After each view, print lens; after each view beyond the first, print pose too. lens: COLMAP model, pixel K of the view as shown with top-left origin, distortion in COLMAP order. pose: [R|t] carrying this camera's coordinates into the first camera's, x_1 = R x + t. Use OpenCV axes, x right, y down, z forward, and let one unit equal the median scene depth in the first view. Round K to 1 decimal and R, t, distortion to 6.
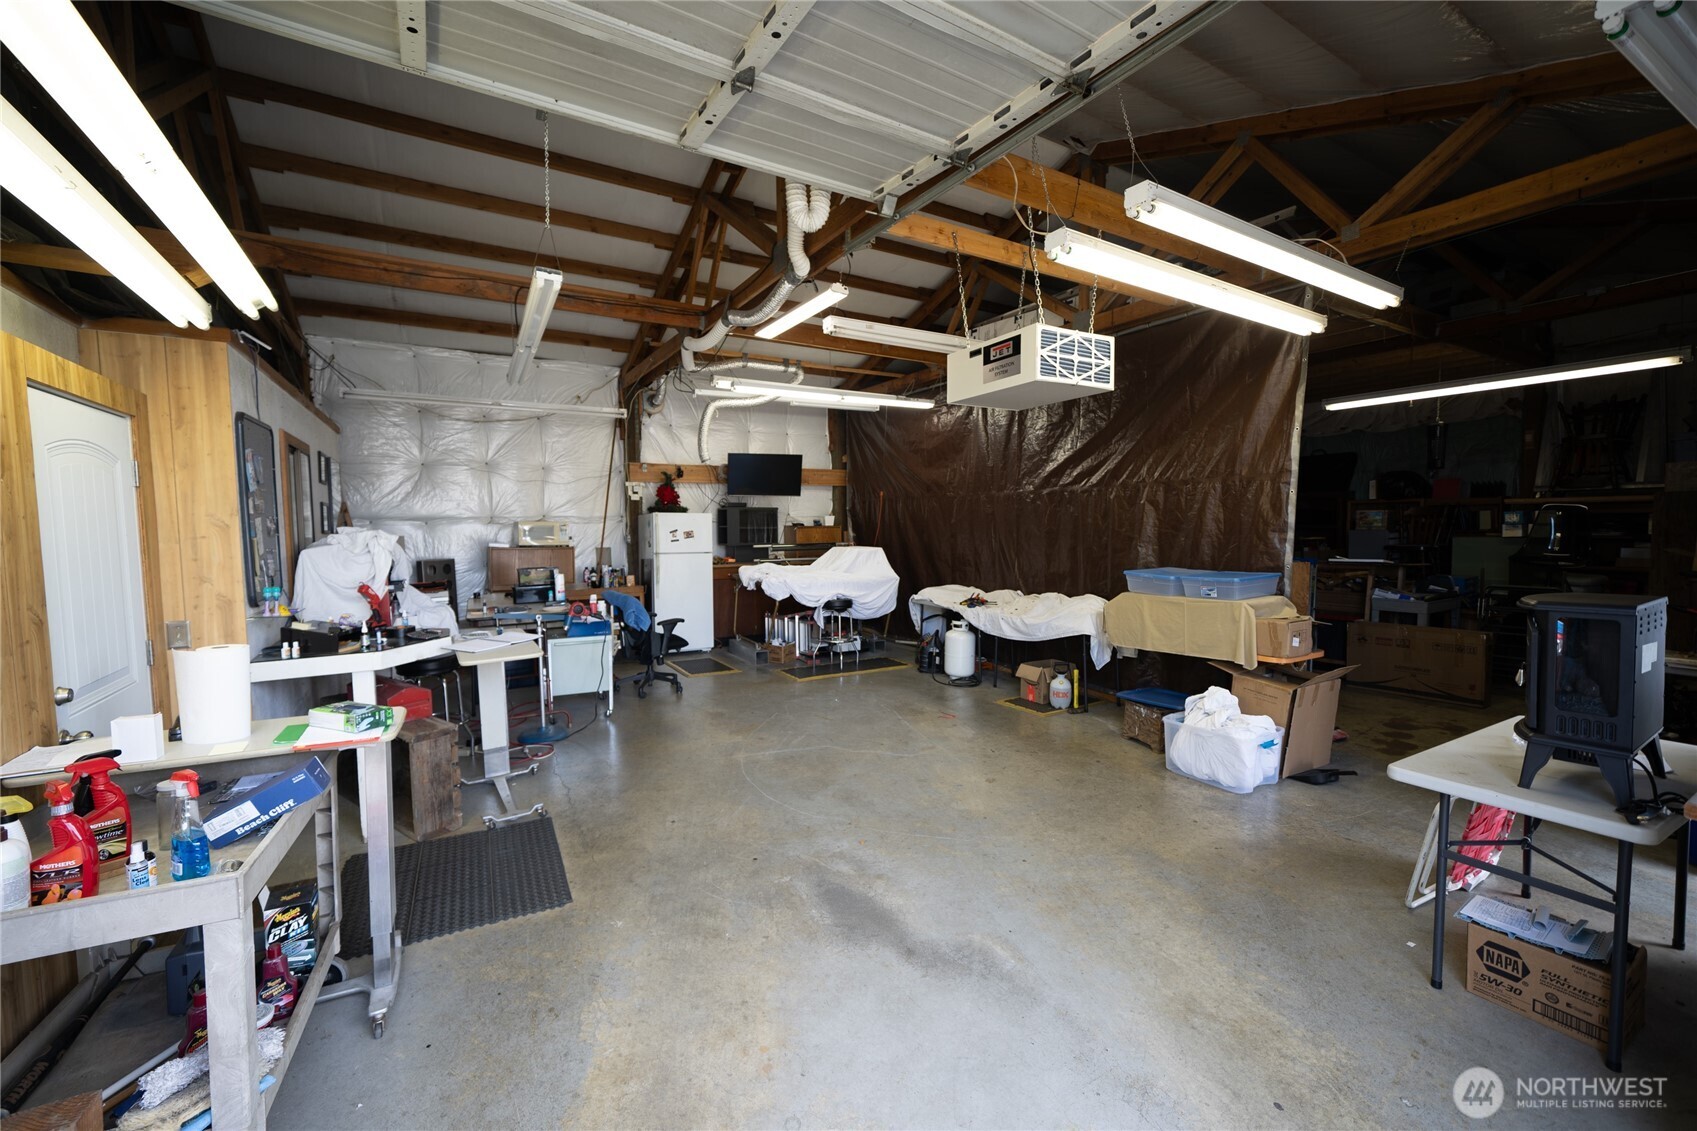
lens RADIAL K [[679.0, 0, 844.8], [0, 679.0, 558.4], [0, 0, 1]] dist [-0.002520, 0.002903]
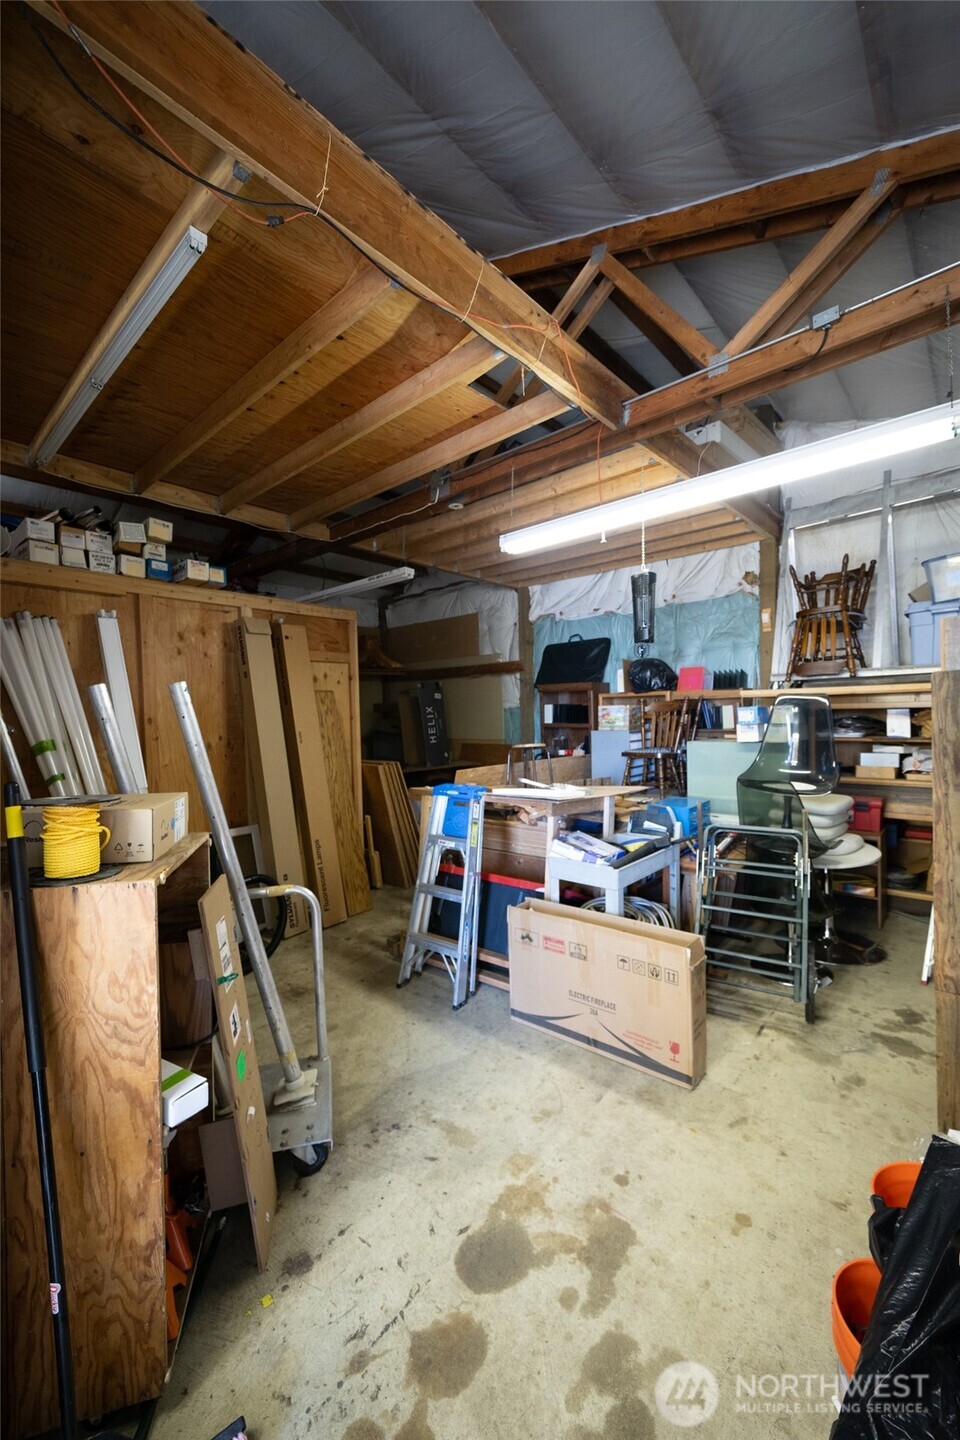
lens RADIAL K [[576.1, 0, 483.9], [0, 576.1, 722.8], [0, 0, 1]] dist [-0.002520, 0.002903]
pose [[0.955018, -0.014054, 0.296213, 0.508178], [0.025531, 0.999064, -0.034913, -0.036703], [-0.295445, 0.040905, 0.954484, 0.473080]]
